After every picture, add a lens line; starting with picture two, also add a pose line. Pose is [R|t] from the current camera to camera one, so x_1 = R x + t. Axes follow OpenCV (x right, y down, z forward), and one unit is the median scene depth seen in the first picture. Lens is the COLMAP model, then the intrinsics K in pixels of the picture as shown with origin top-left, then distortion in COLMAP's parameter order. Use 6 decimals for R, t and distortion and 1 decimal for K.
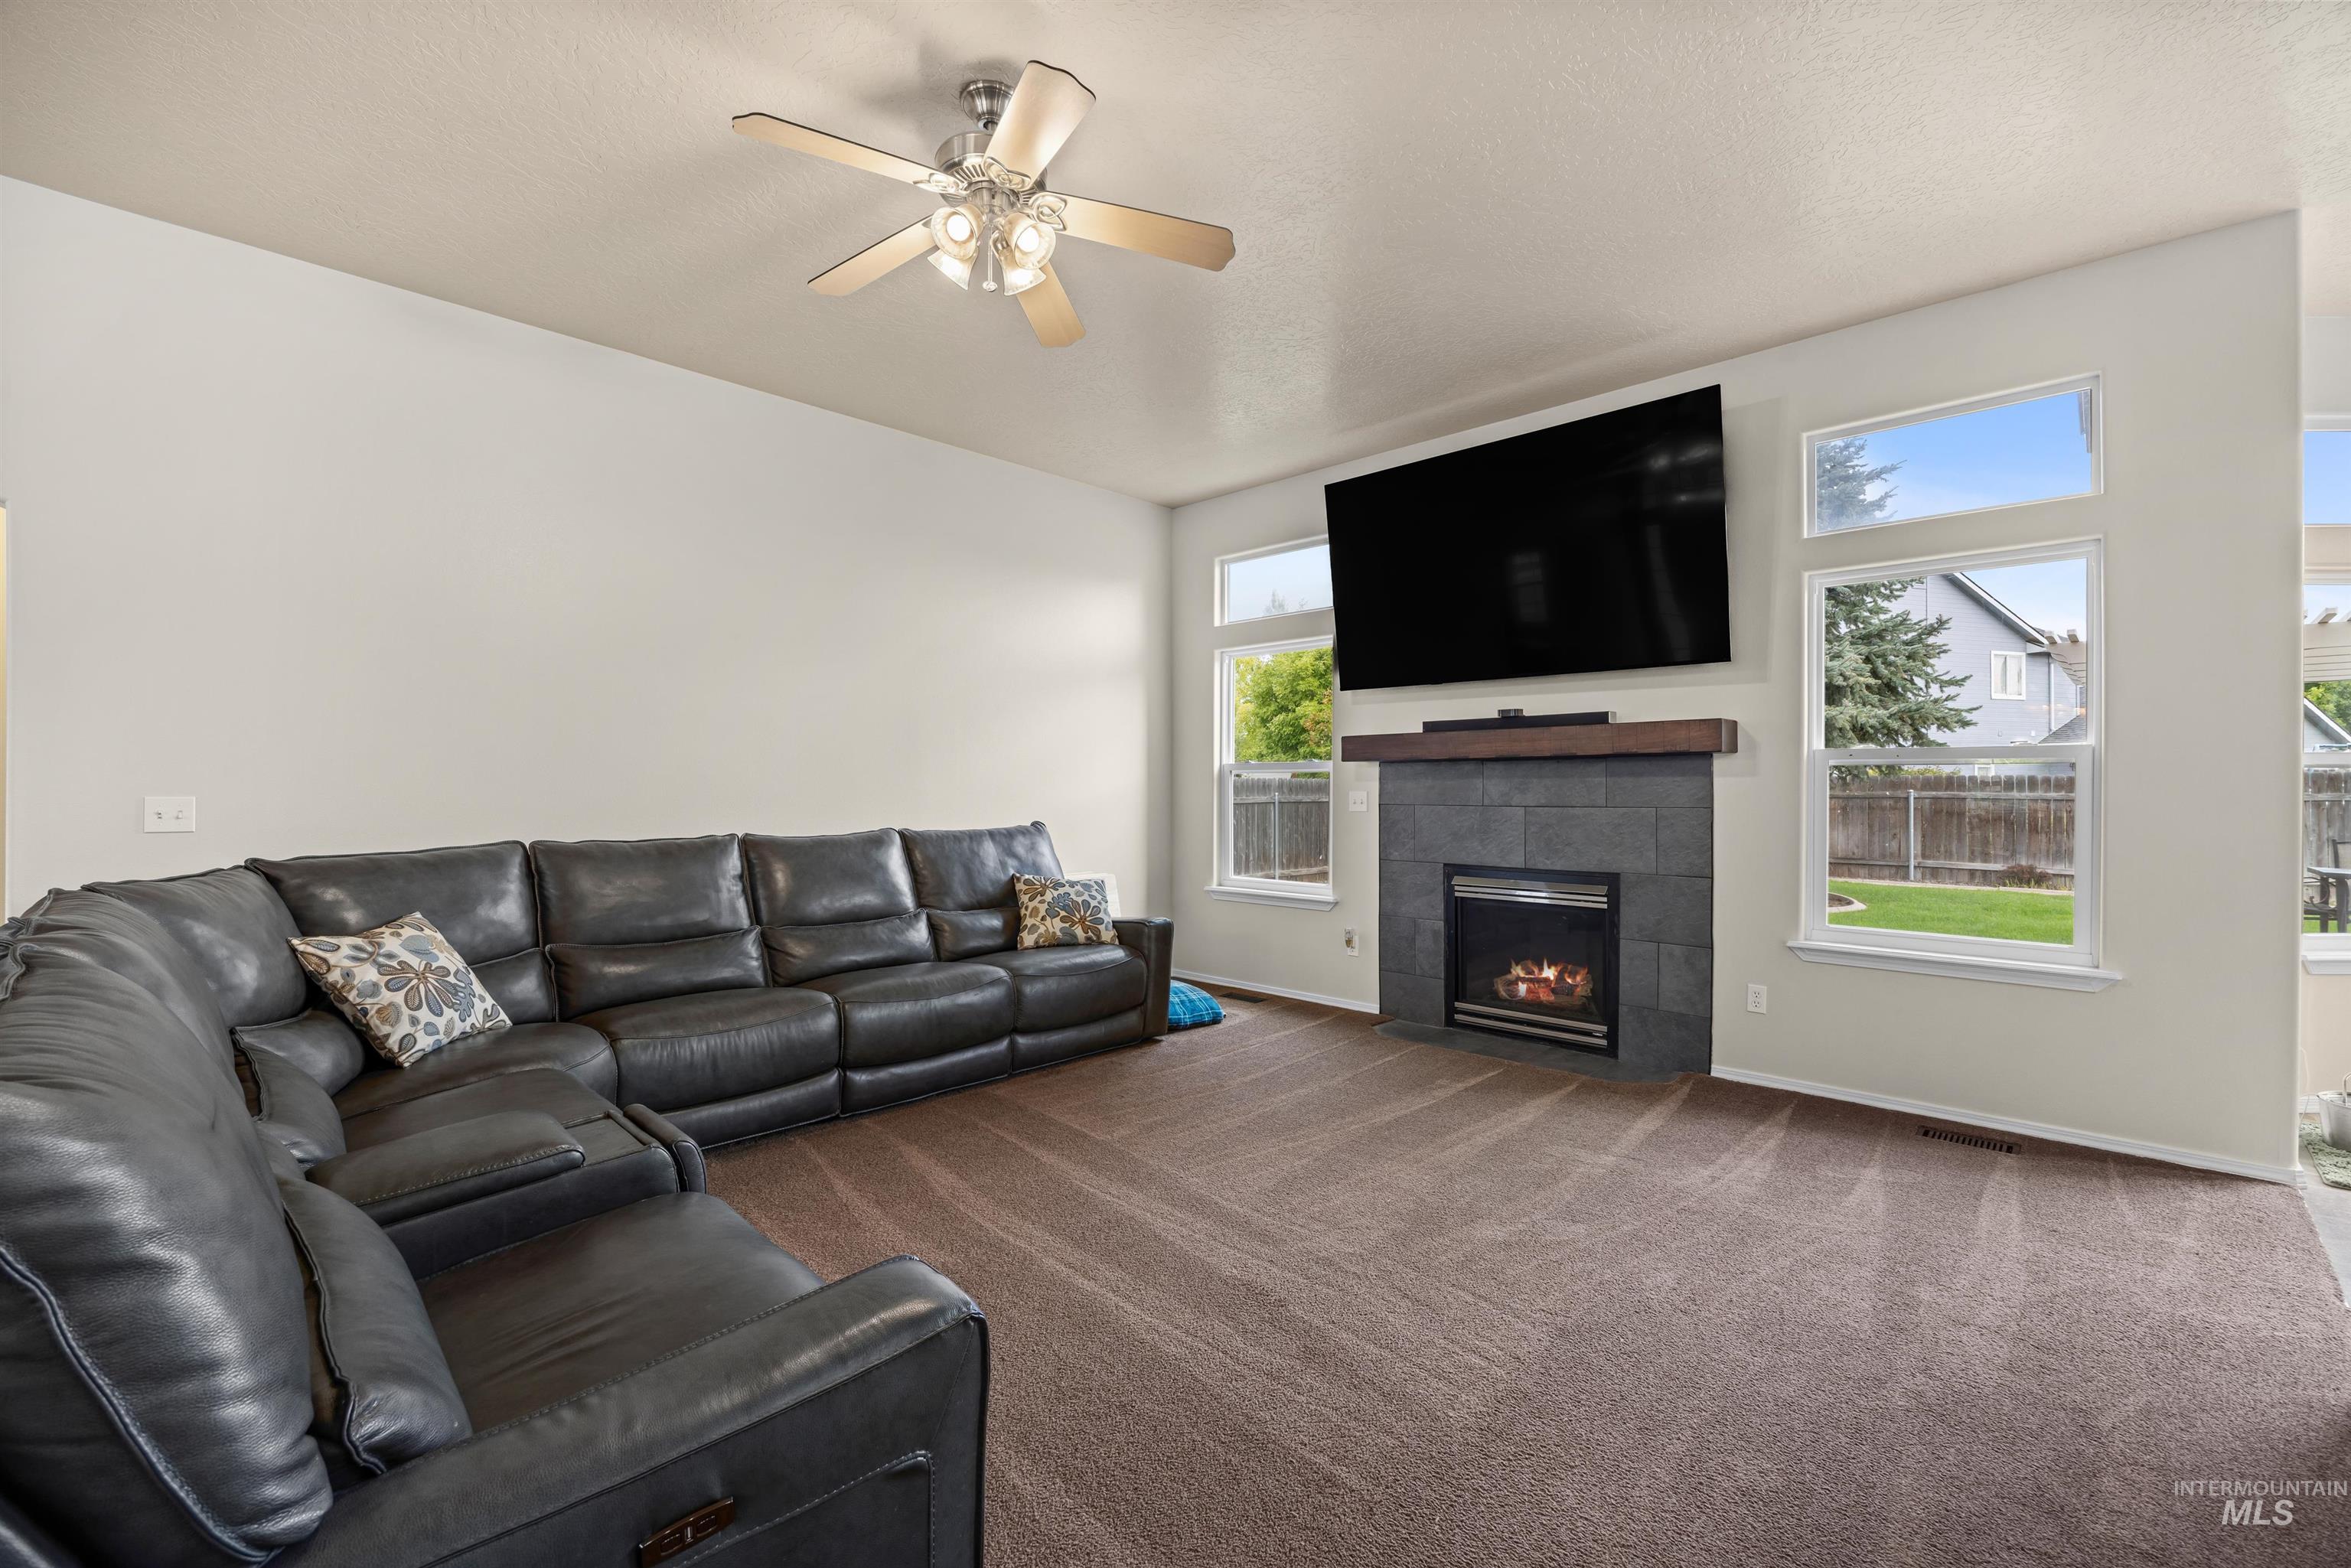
lens RADIAL K [[982.6, 0, 1172.9], [0, 982.6, 780.9], [0, 0, 1]] dist [-0.004637, 0.000074]
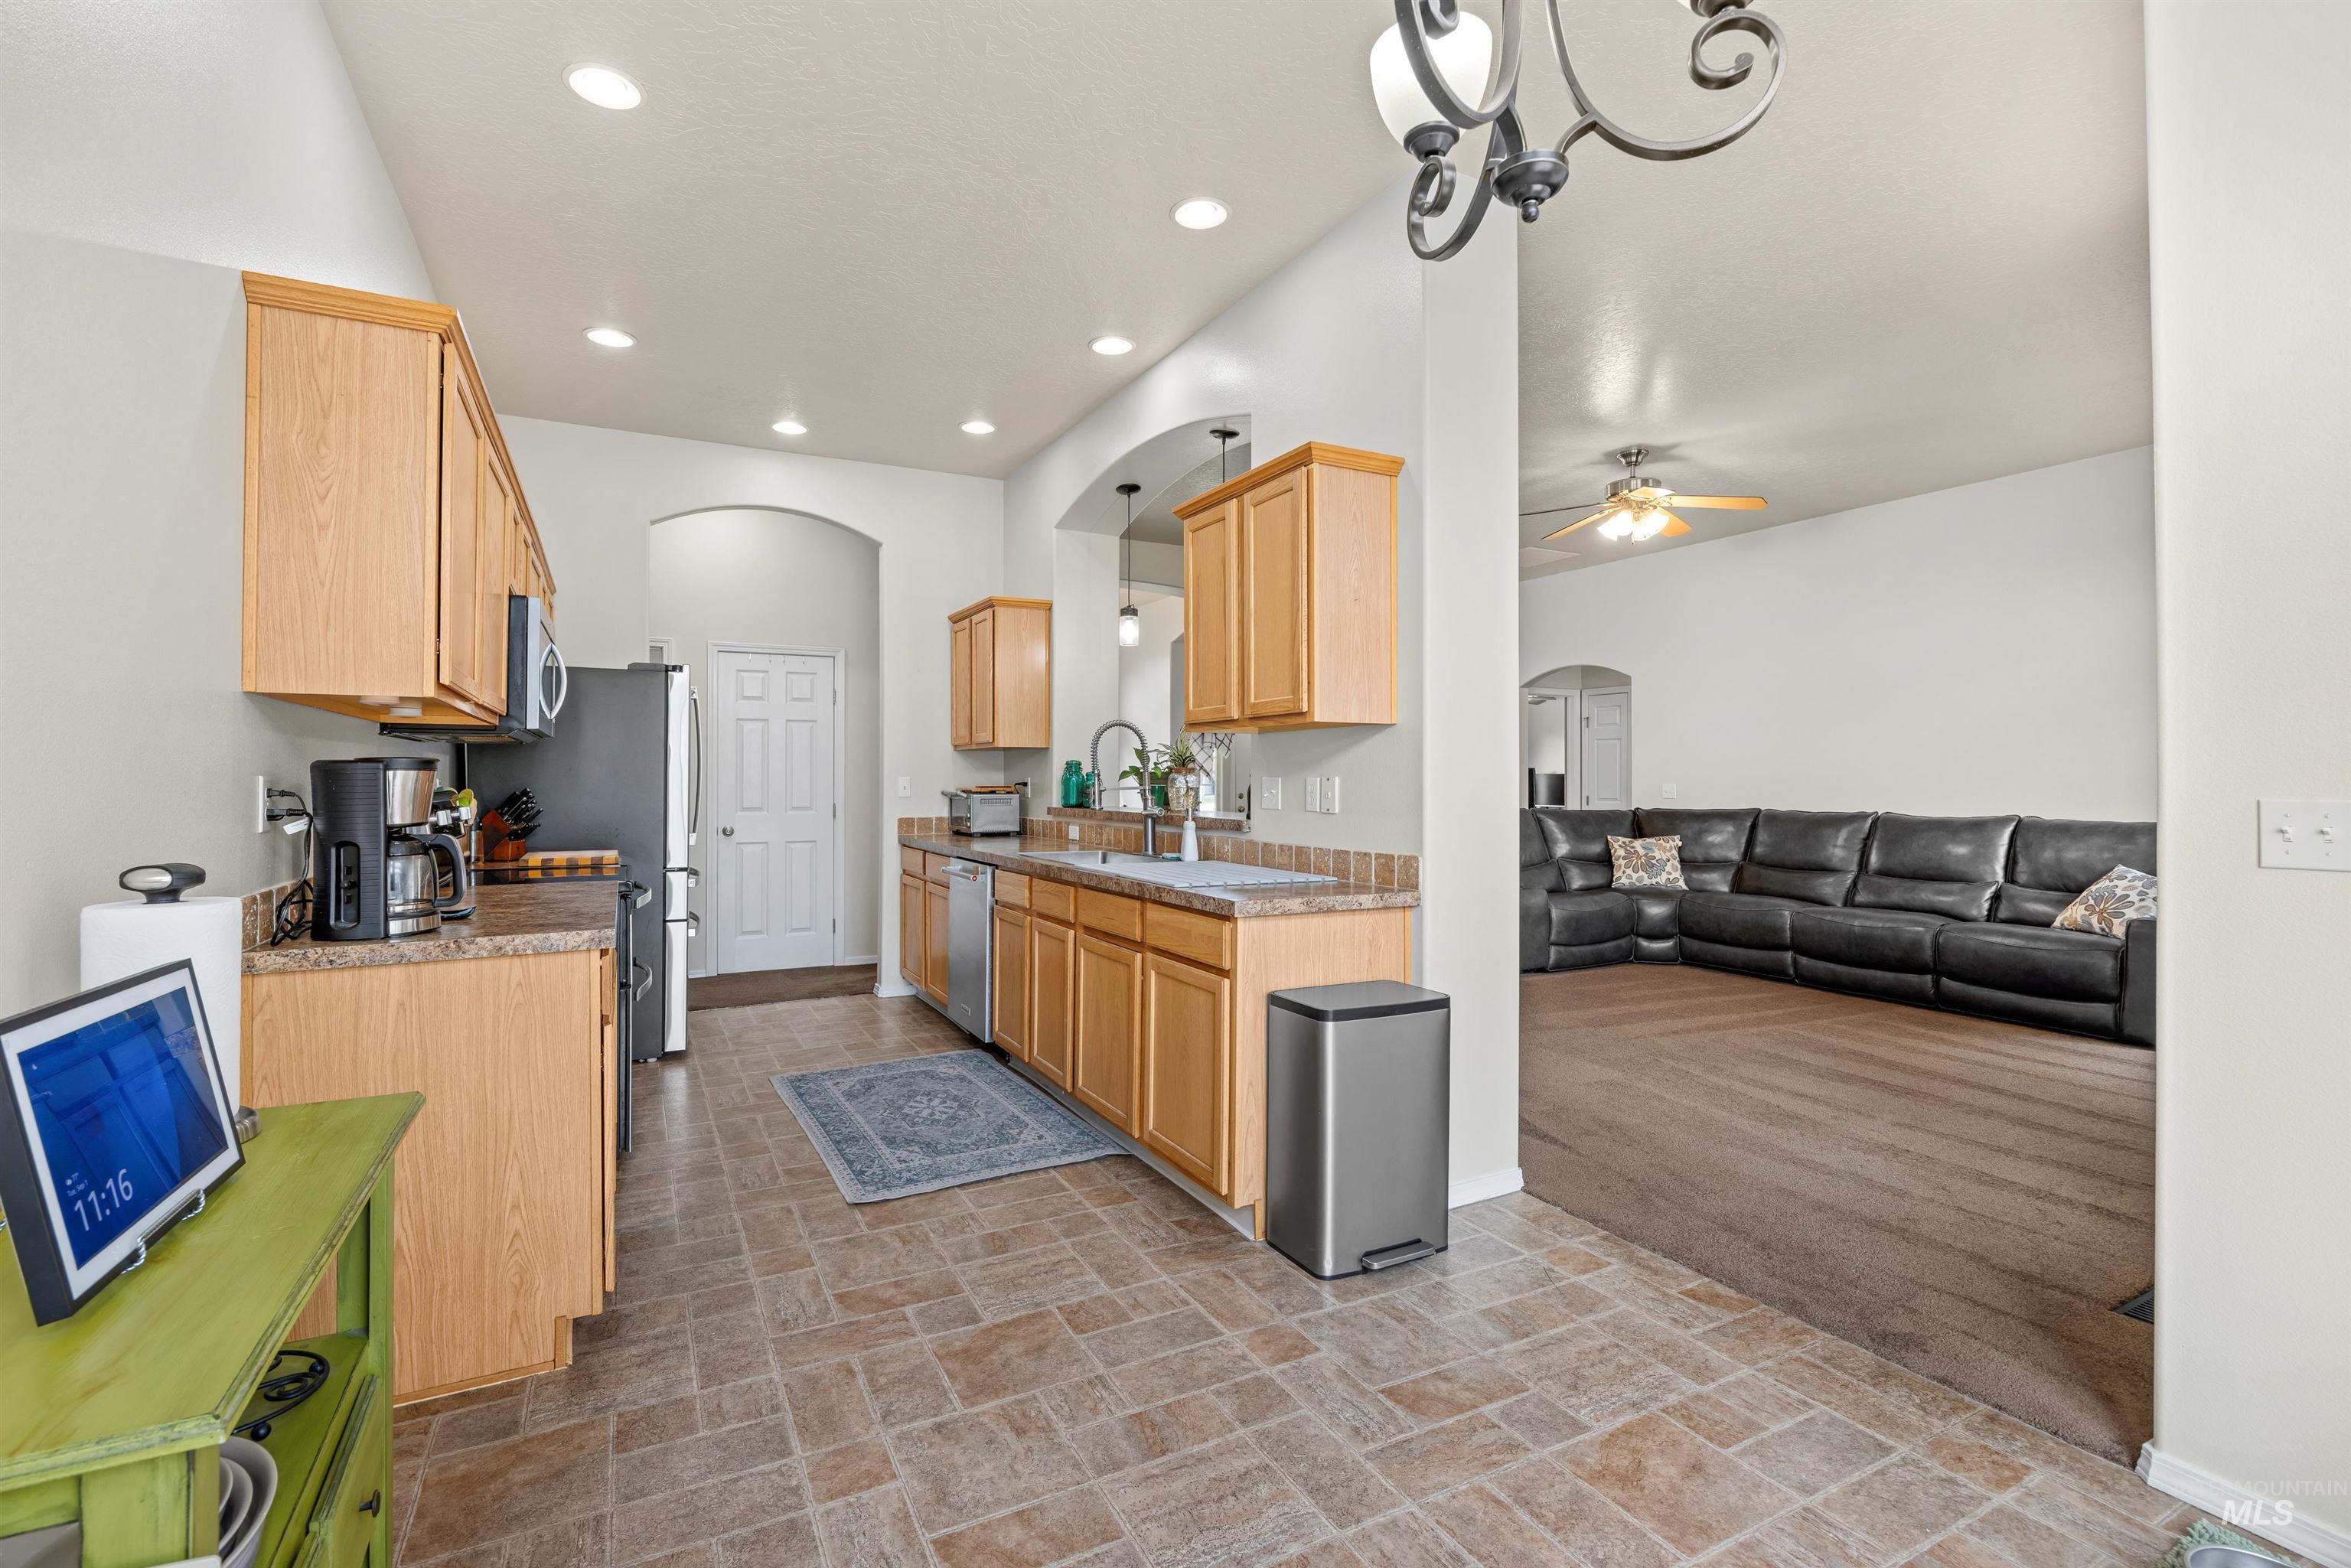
lens RADIAL K [[1028.6, 0, 1167.5], [0, 1028.6, 773.1], [0, 0, 1]] dist [-0.002290, 0.000280]
pose [[-0.311509, -0.006421, -0.950222, 1.243096], [0.003427, 0.999963, -0.007880, 0.003618], [0.950237, -0.005711, -0.311475, 0.416422]]
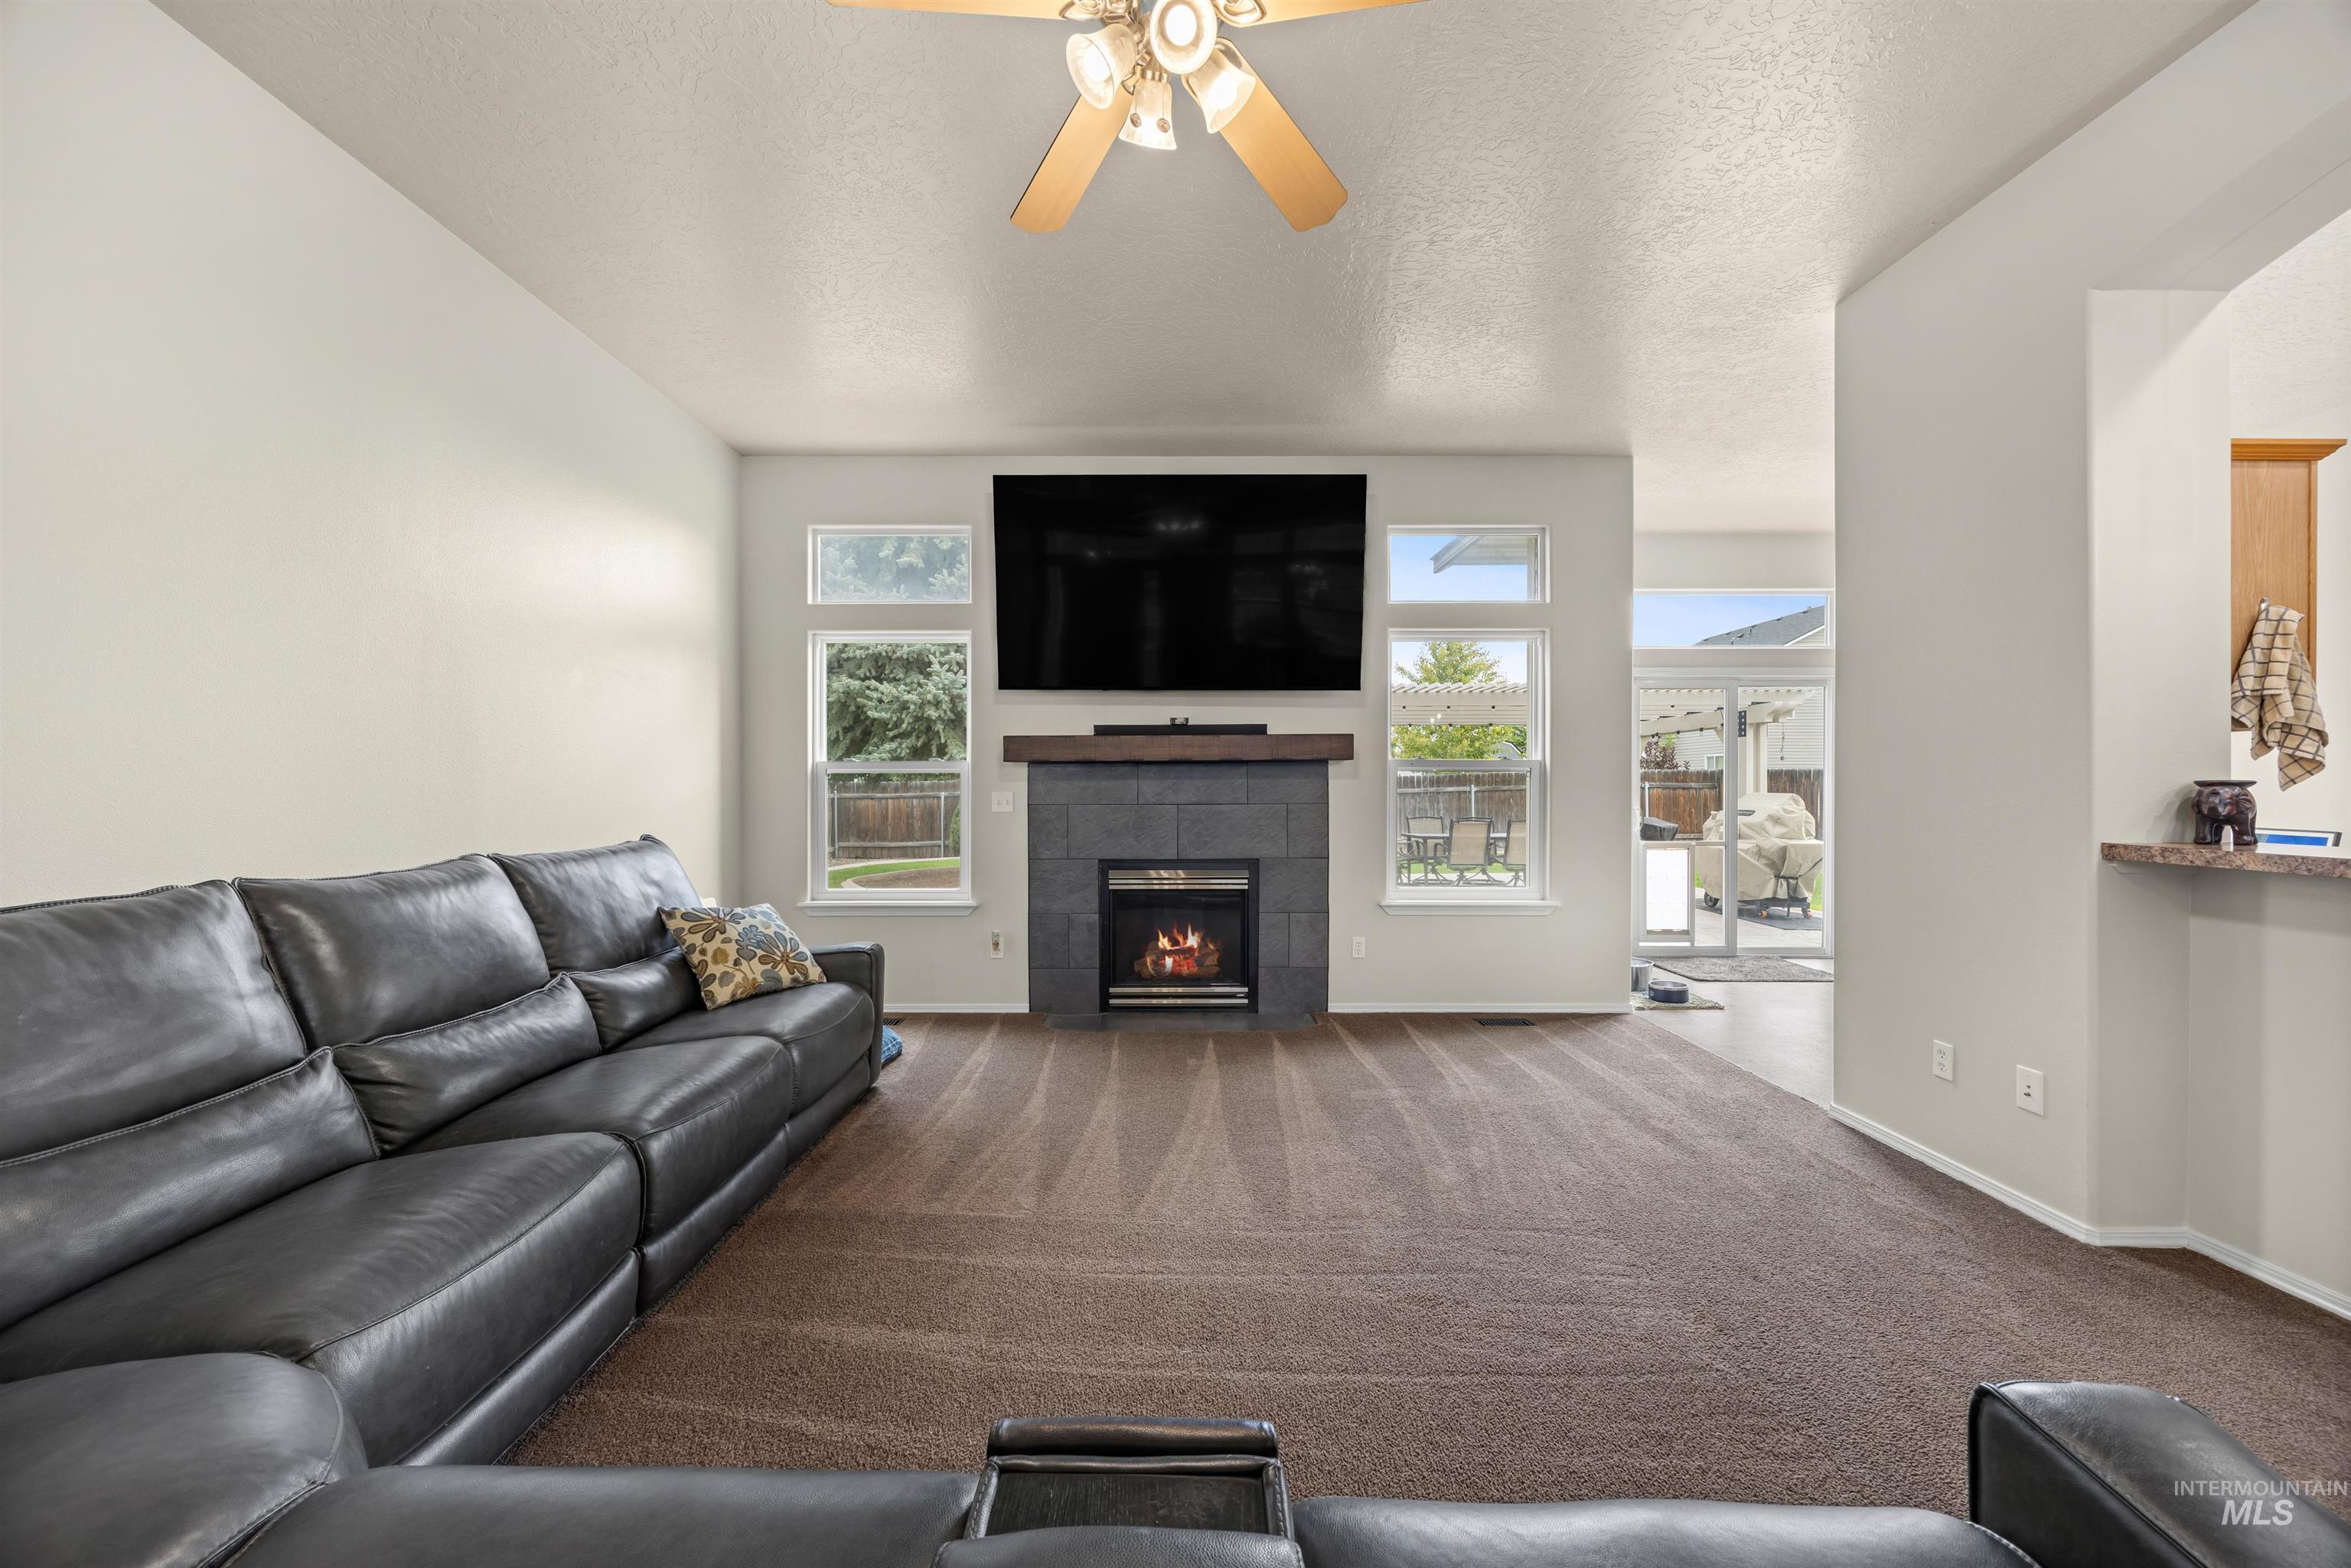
lens RADIAL K [[886.7, 0, 1170.2], [0, 886.7, 787.8], [0, 0, 1]] dist [-0.001067, 0.000624]
pose [[0.720451, -0.002236, 0.693502, -0.365669], [-0.002646, 0.999979, 0.005972, 0.000882], [-0.693501, -0.006137, 0.720430, 0.280991]]
